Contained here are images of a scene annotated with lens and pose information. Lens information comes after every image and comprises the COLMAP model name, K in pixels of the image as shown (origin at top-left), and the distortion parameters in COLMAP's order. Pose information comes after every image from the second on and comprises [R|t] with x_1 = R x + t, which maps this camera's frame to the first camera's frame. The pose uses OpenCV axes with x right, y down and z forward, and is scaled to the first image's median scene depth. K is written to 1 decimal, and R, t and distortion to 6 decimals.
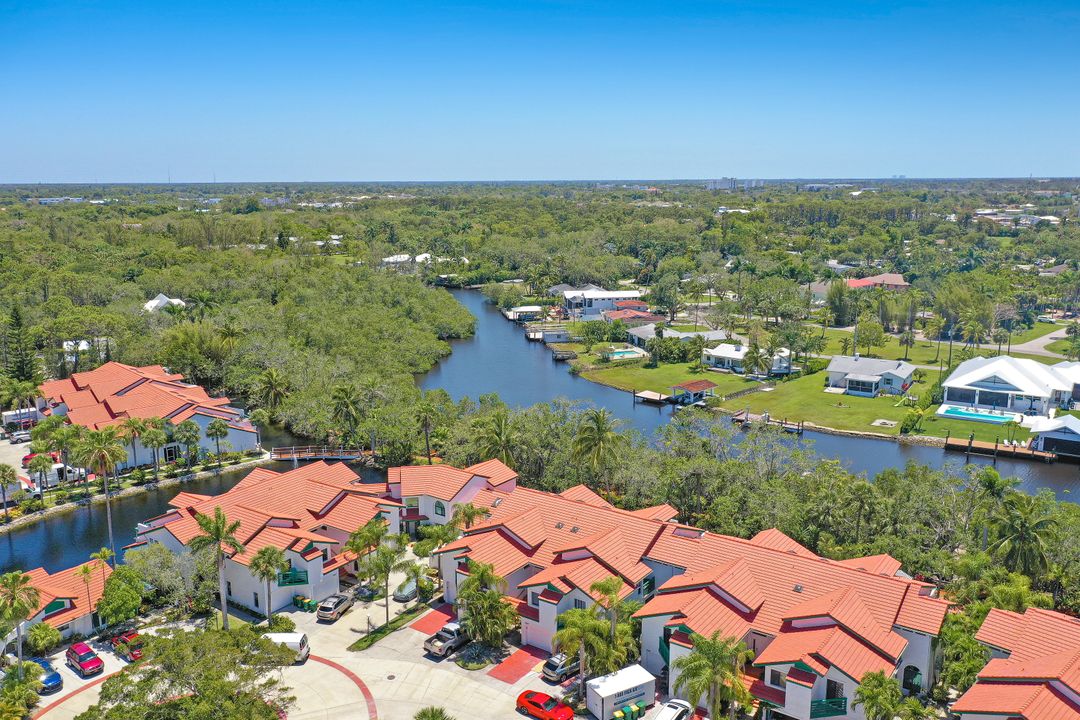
lens RADIAL K [[887.4, 0, 540.0], [0, 887.4, 360.0], [0, 0, 1]] dist [-0.003299, -0.007308]
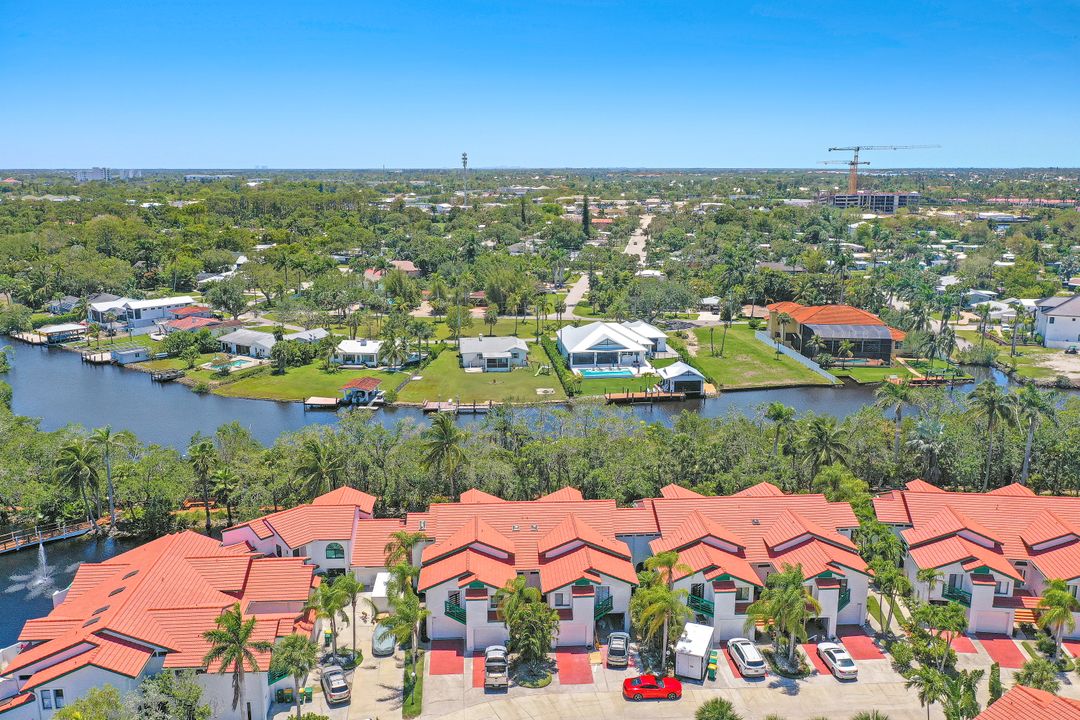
lens RADIAL K [[887.4, 0, 540.0], [0, 887.4, 360.0], [0, 0, 1]] dist [-0.003299, -0.007308]
pose [[0.773555, -0.128606, 0.620543, -0.317664], [0.121508, 0.991124, 0.053939, -0.030569], [-0.621972, 0.033676, 0.782315, 0.109977]]
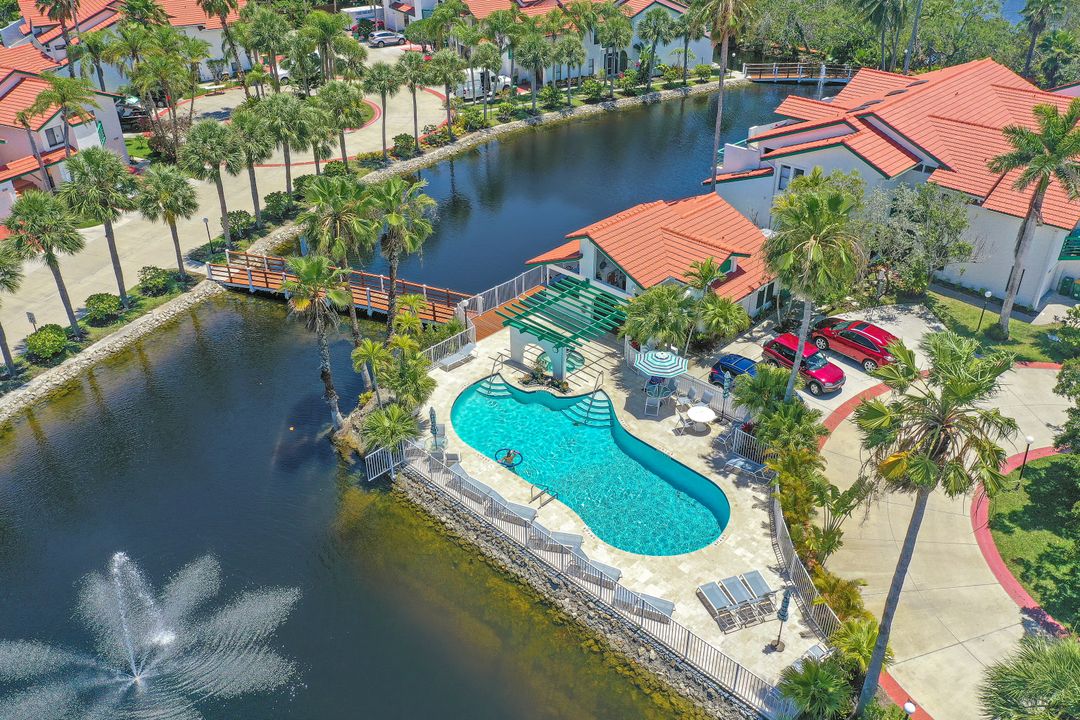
lens RADIAL K [[887.4, 0, 540.0], [0, 887.4, 360.0], [0, 0, 1]] dist [-0.003299, -0.007308]
pose [[0.985620, 0.082012, -0.147740, -0.295889], [-0.027369, 0.940259, 0.339359, 0.076057], [0.166746, -0.330435, 0.928982, 0.228001]]
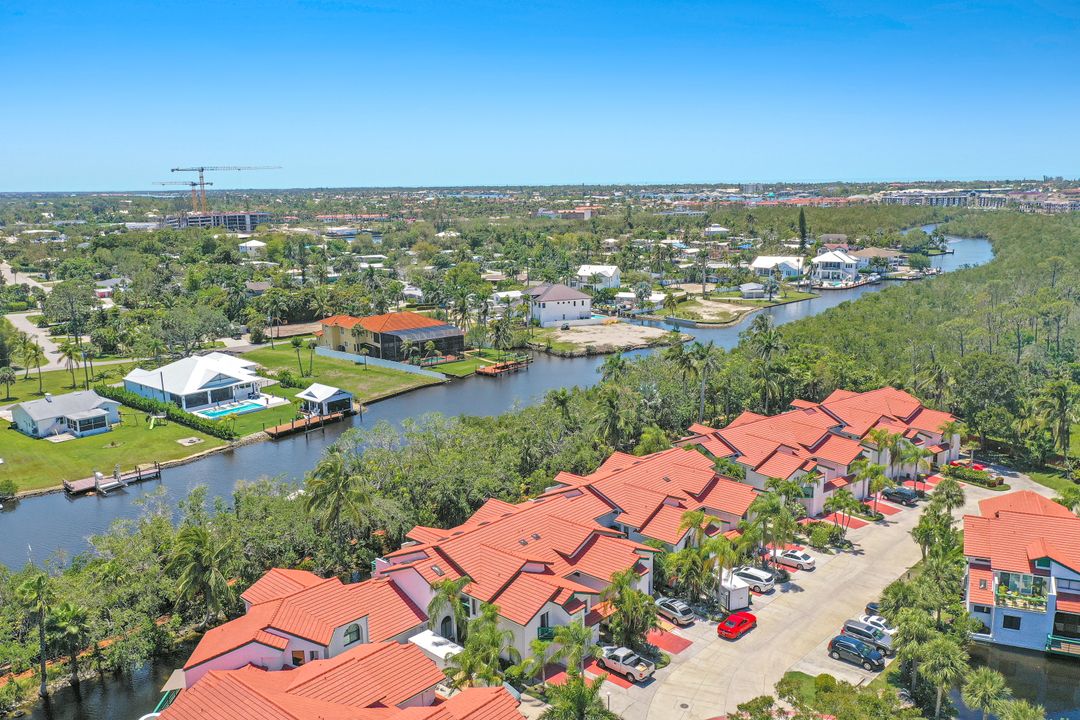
lens RADIAL K [[887.4, 0, 540.0], [0, 887.4, 360.0], [0, 0, 1]] dist [-0.003299, -0.007308]
pose [[0.105537, -0.186691, 0.976734, -0.516041], [0.206908, 0.964844, 0.162062, -0.095005], [-0.972651, 0.184991, 0.140455, 0.462996]]
